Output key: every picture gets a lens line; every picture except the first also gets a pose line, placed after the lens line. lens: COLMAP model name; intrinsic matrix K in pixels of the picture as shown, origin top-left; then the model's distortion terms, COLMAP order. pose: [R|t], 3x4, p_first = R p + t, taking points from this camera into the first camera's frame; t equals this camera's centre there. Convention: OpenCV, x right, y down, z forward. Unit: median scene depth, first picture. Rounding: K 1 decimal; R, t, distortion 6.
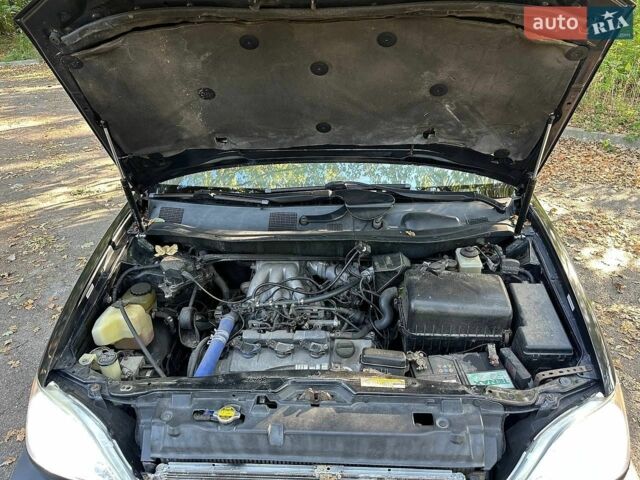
lens RADIAL K [[455.7, 0, 320.6], [0, 455.7, 239.0], [0, 0, 1]] dist [0.078408, -0.118512]
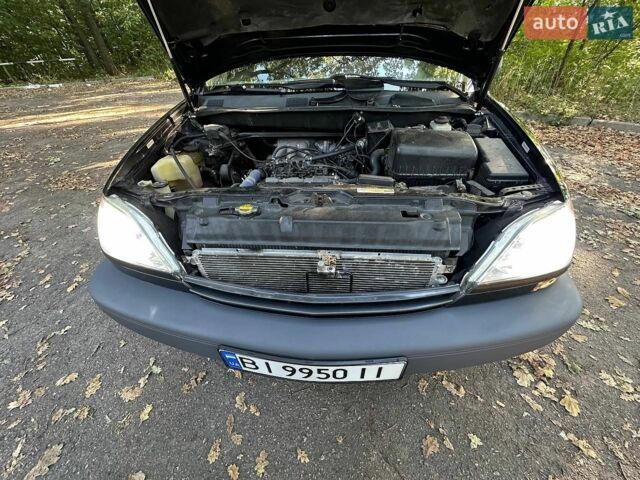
lens RADIAL K [[255.5, 0, 319.4], [0, 255.5, 241.9], [0, 0, 1]] dist [-0.002332, -0.000434]
pose [[0.999629, 0.015729, -0.022247, 0.004879], [-0.012024, 0.987394, 0.157825, 0.316005], [0.024449, -0.157499, 0.987216, 0.289885]]
